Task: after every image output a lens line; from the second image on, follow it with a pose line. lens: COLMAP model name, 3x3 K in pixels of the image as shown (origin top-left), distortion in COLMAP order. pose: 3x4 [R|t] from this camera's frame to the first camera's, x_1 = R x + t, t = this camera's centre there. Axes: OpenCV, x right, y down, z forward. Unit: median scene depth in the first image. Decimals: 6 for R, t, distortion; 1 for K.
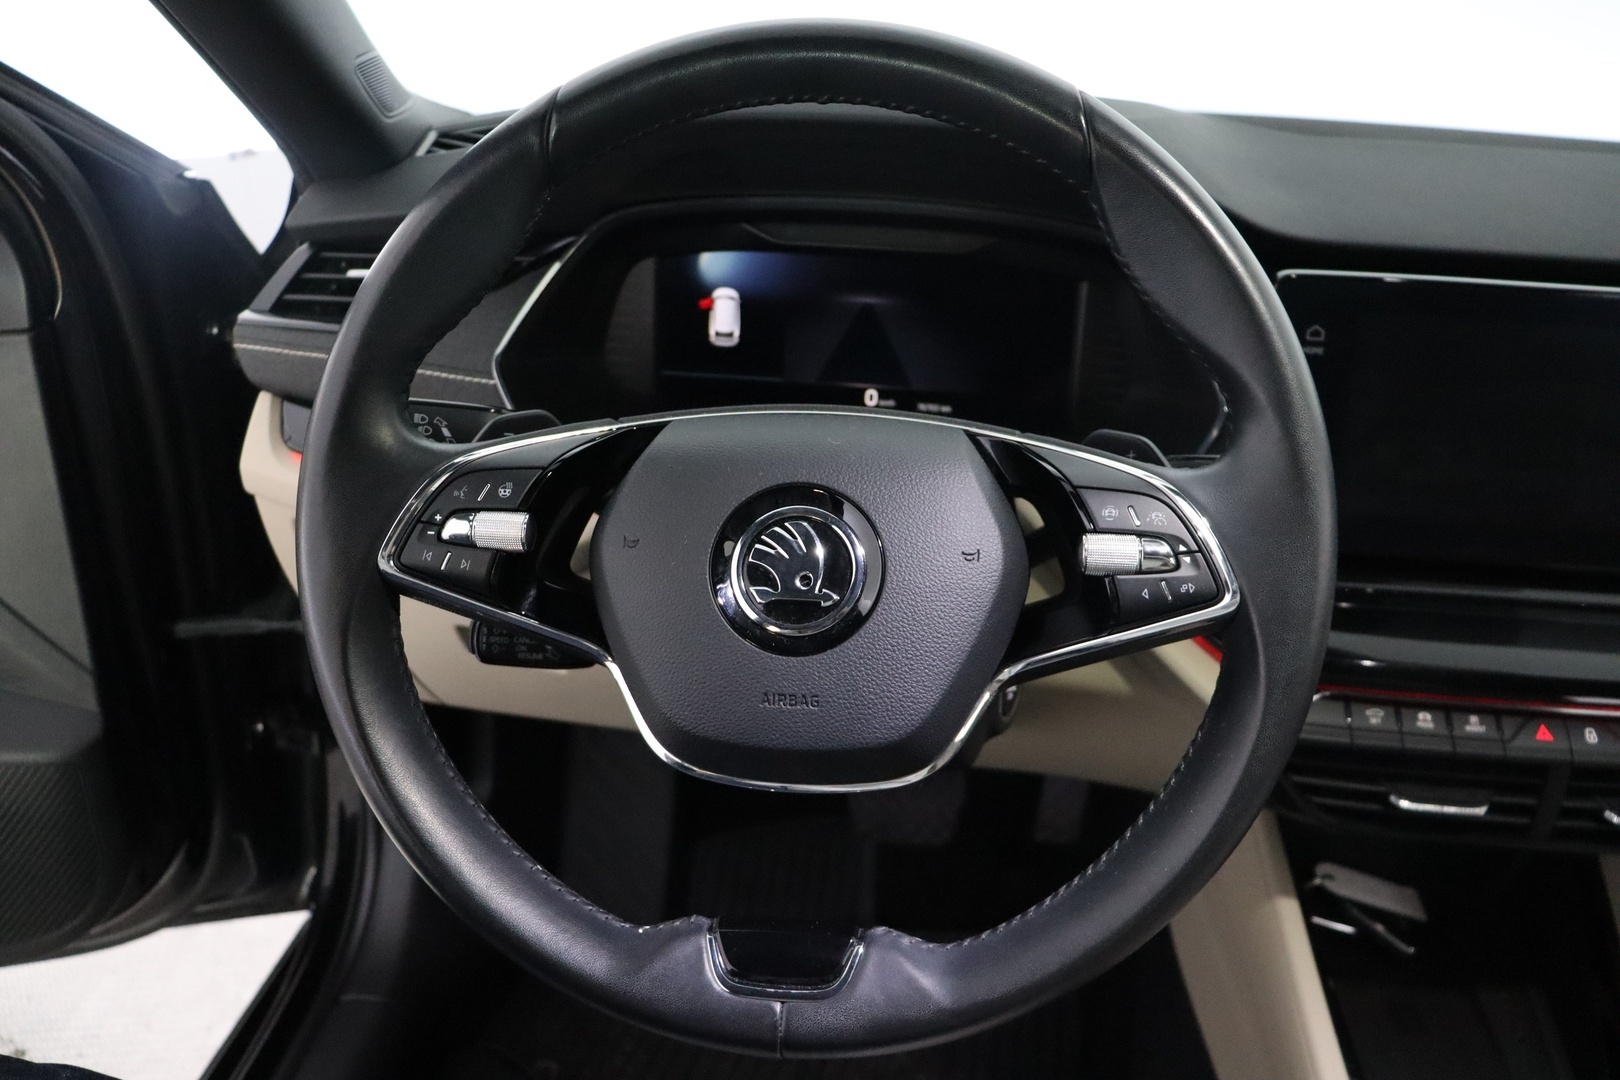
lens RADIAL K [[1311.5, 0, 813.2], [0, 1311.5, 540.5], [0, 0, 1]] dist [-0.162507, 0.056715]
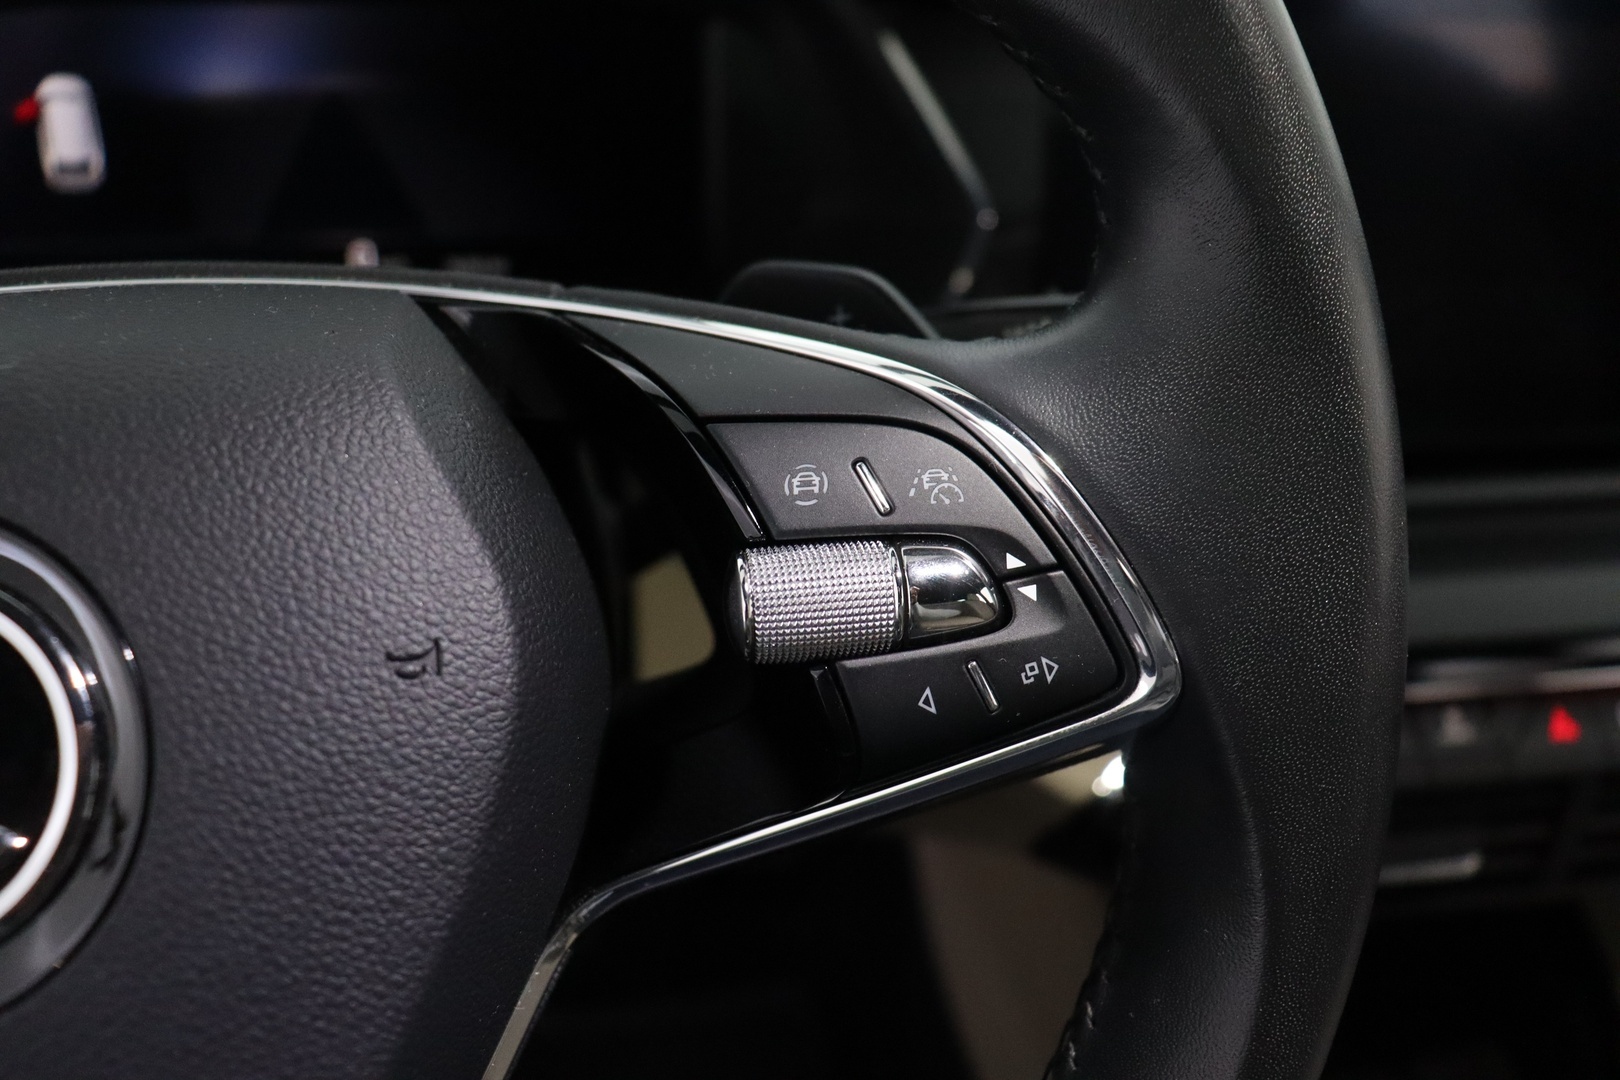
lens RADIAL K [[1620.4, 0, 814.8], [0, 1620.4, 534.5], [0, 0, 1]] dist [-0.150207, 0.000000]
pose [[0.966224, -0.114872, 0.230687, 0.121422], [0.100835, 0.992310, 0.071783, -0.037827], [-0.237159, -0.046098, 0.970377, 0.544752]]
